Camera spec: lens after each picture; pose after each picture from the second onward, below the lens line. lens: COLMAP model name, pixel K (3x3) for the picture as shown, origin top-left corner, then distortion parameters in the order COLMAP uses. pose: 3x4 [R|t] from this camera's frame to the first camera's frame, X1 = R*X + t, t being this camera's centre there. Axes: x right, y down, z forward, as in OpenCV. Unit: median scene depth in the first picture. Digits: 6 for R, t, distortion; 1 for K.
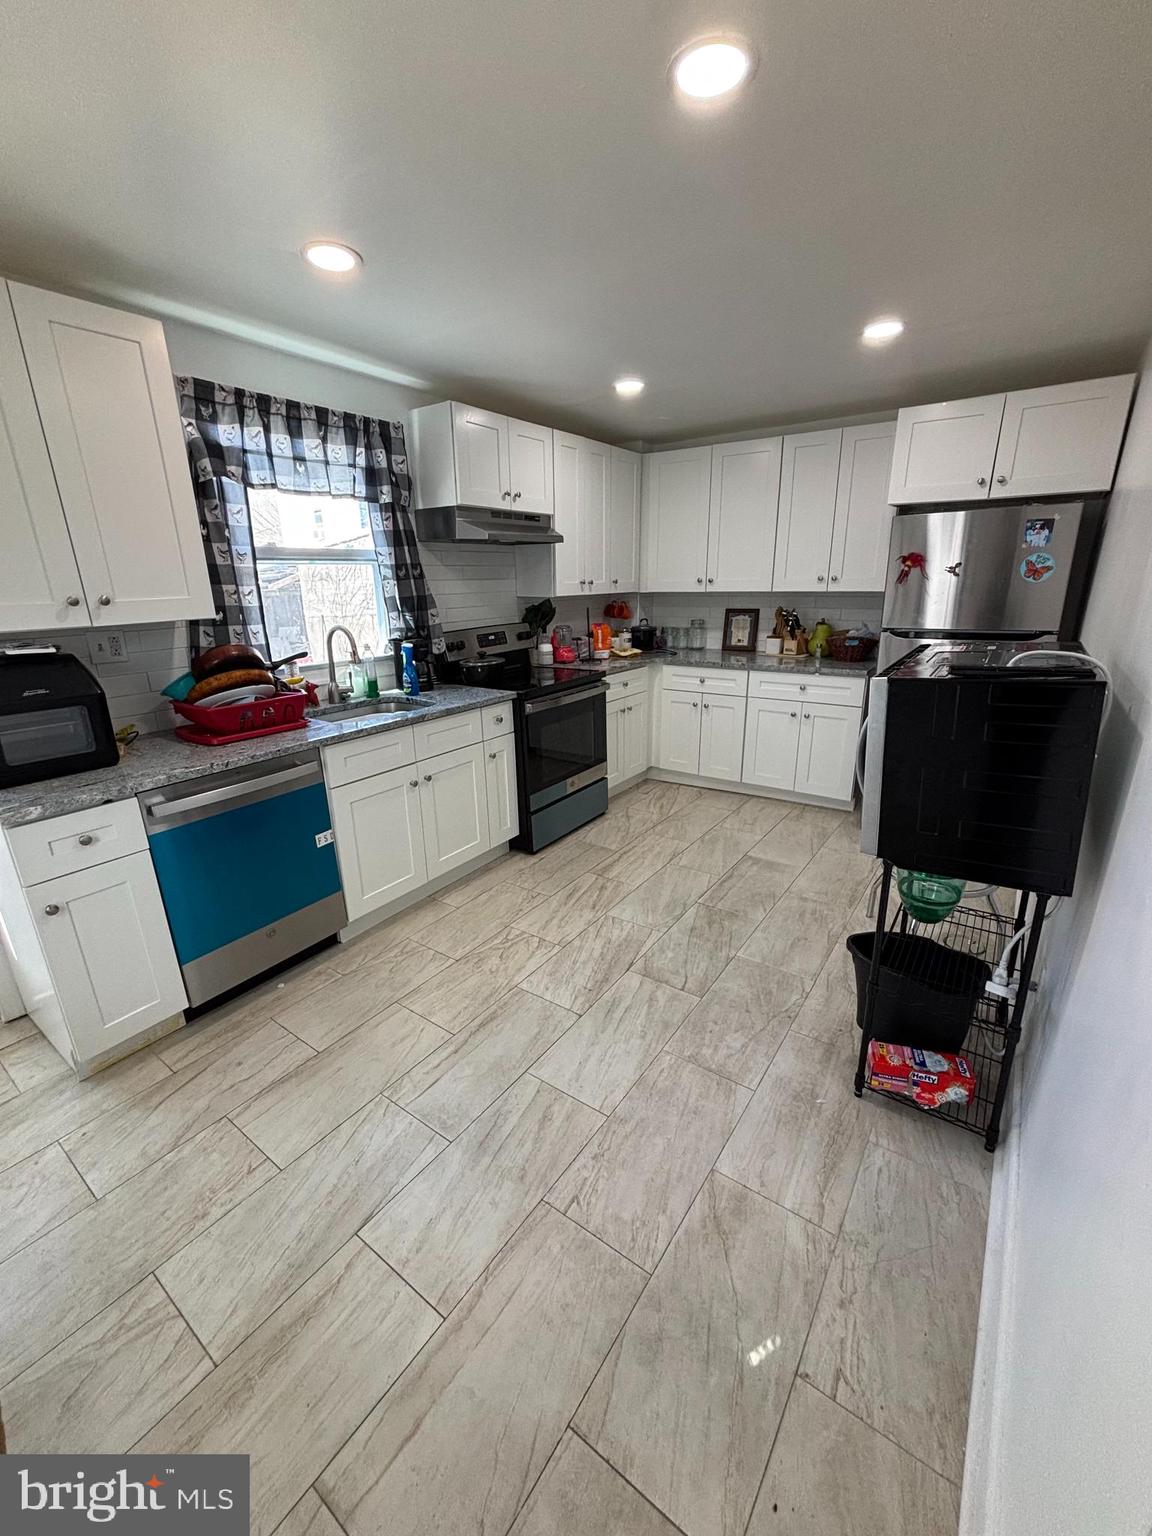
lens RADIAL K [[613.7, 0, 580.7], [0, 613.7, 765.2], [0, 0, 1]] dist [-0.007111, 0.002318]
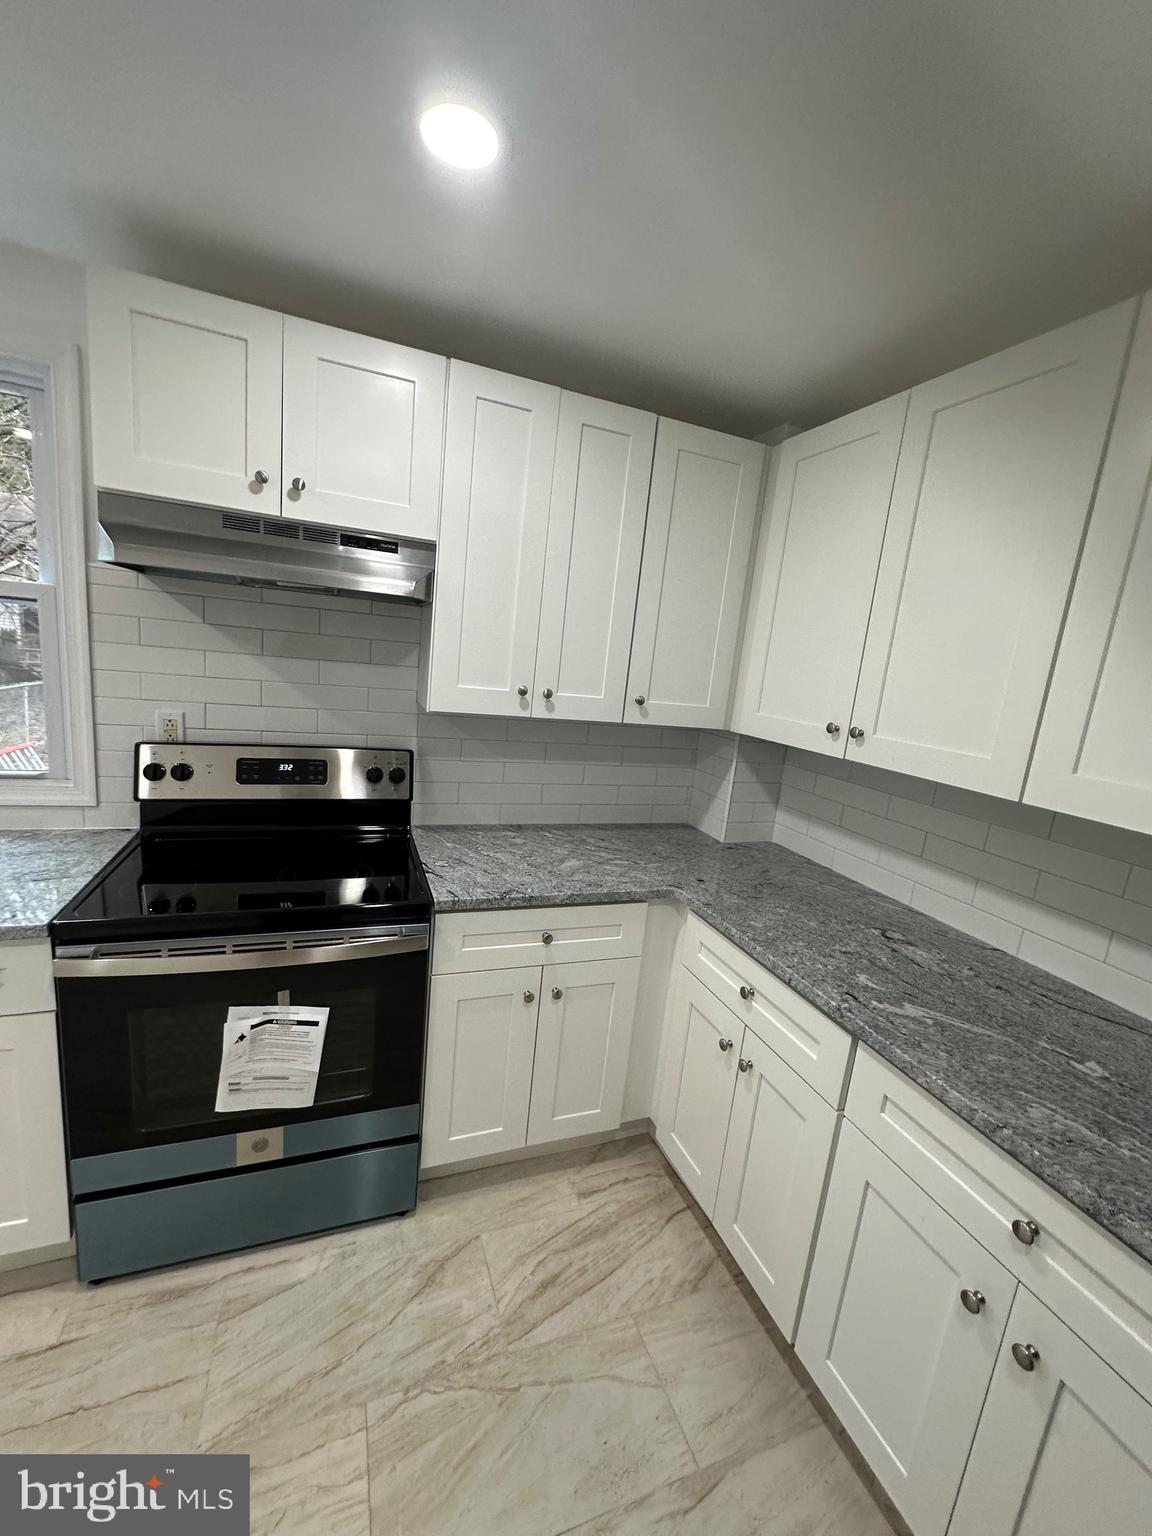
lens RADIAL K [[619.3, 0, 577.6], [0, 619.3, 763.7], [0, 0, 1]] dist [0.007615, 0.000126]
pose [[0.828149, 0.193924, -0.525892, 0.437613], [-0.271699, 0.959531, -0.074030, -0.330665], [0.490253, 0.204192, 0.847324, 0.944263]]
